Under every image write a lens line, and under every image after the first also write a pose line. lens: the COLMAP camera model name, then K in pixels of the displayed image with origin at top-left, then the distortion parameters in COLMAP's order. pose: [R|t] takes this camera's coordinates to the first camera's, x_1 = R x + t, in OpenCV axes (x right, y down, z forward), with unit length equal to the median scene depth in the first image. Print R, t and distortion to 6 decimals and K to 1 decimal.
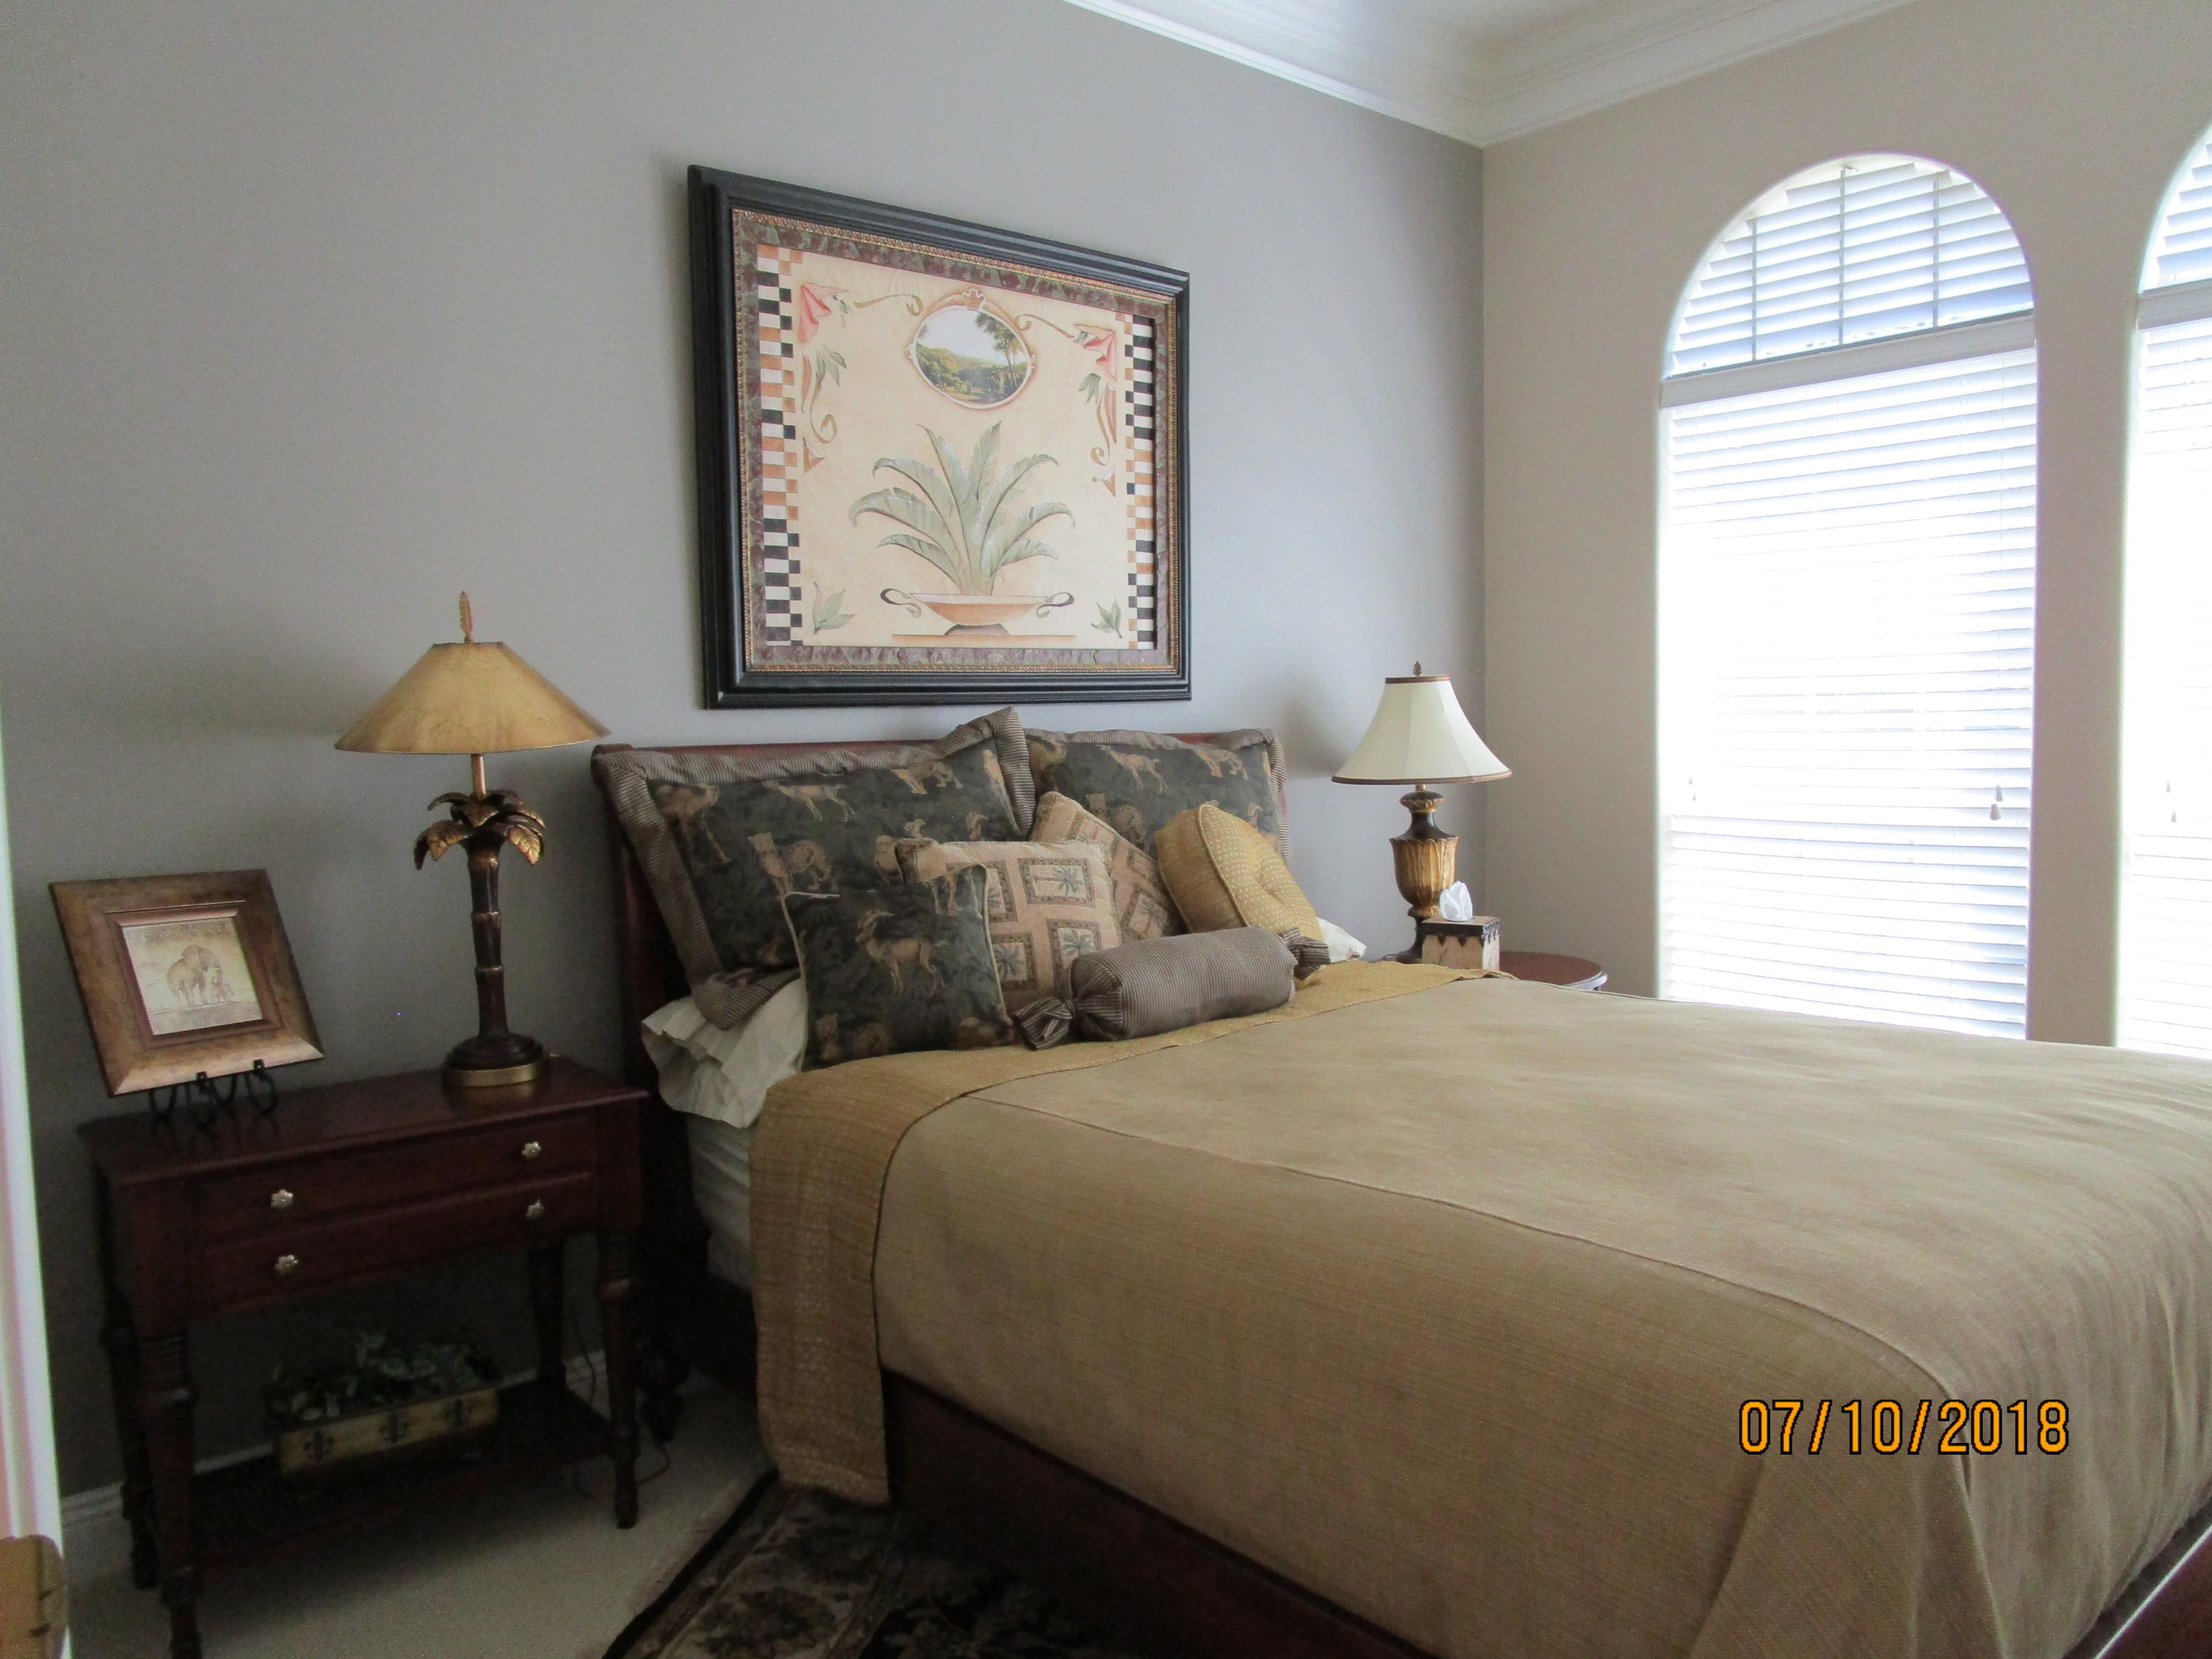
lens RADIAL K [[1586.0, 0, 1106.0], [0, 1586.0, 829.5], [0, 0, 1]] dist [-0.030743, 0.007935]
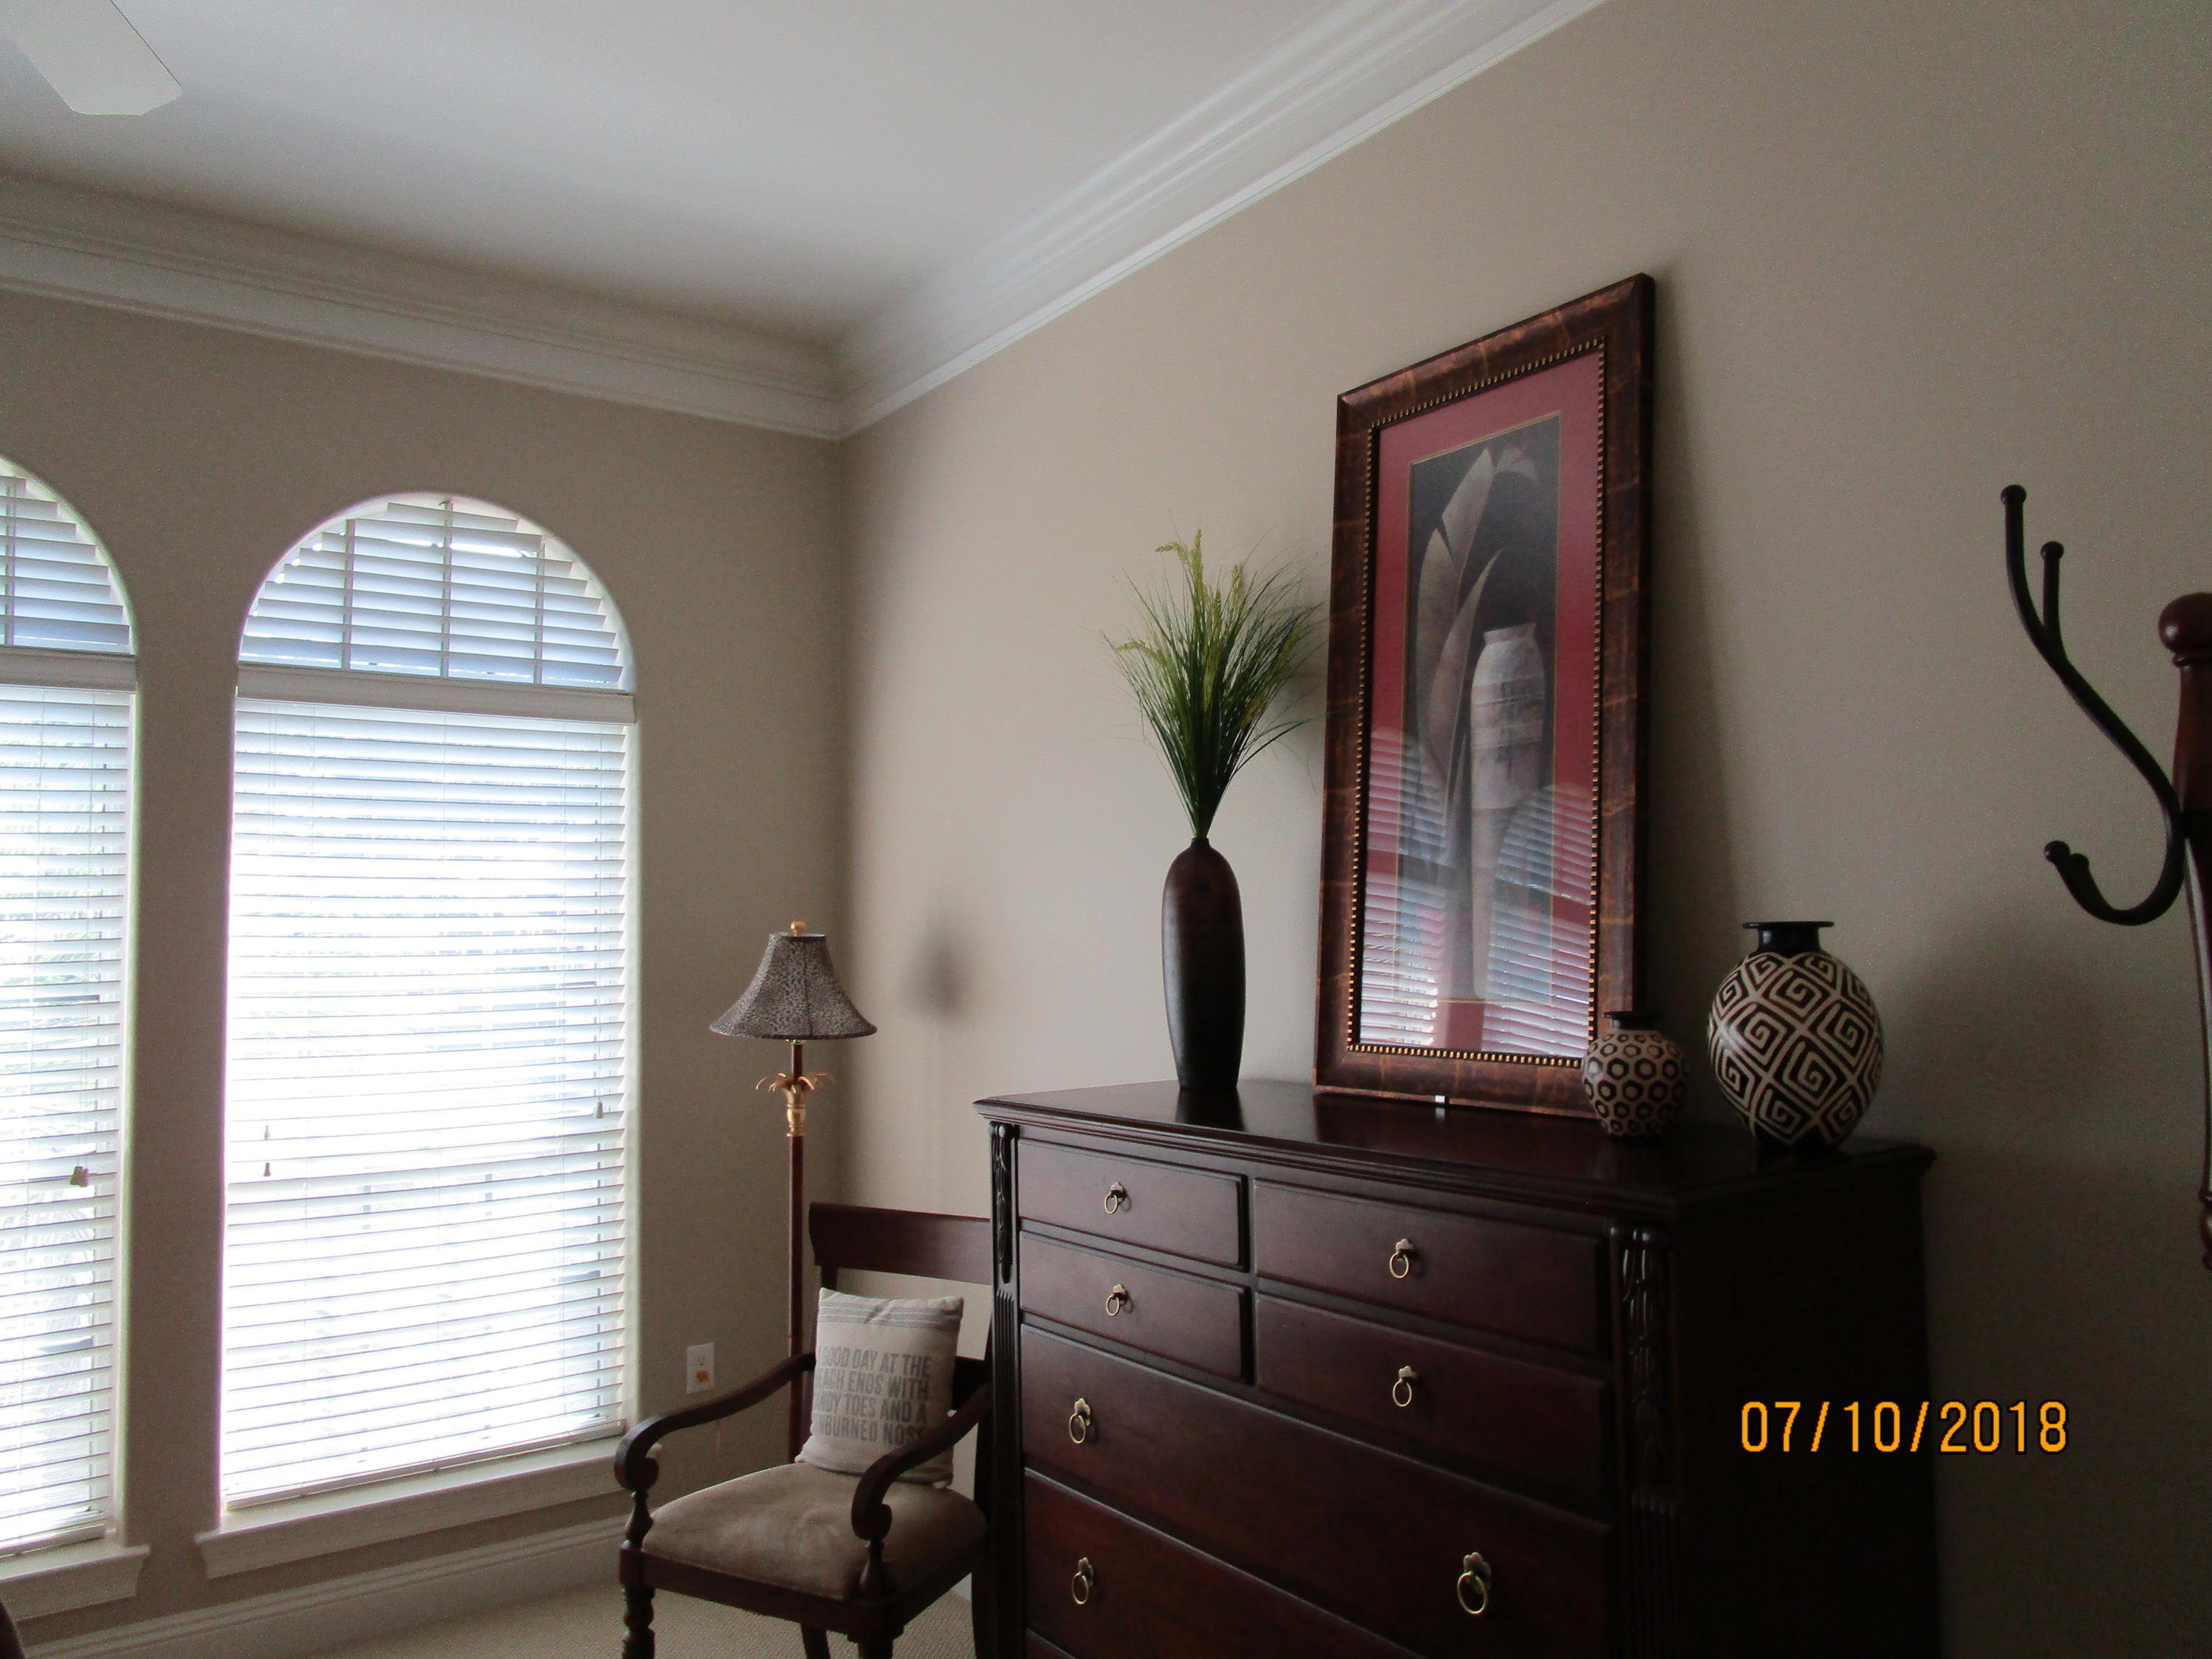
lens RADIAL K [[1586.0, 0, 1106.0], [0, 1586.0, 829.5], [0, 0, 1]] dist [-0.030743, 0.007935]
pose [[0.085740, 0.126213, 0.988291, -0.293293], [0.118559, 0.983603, -0.135900, -0.024486], [-0.989238, 0.128822, 0.069370, 0.360211]]
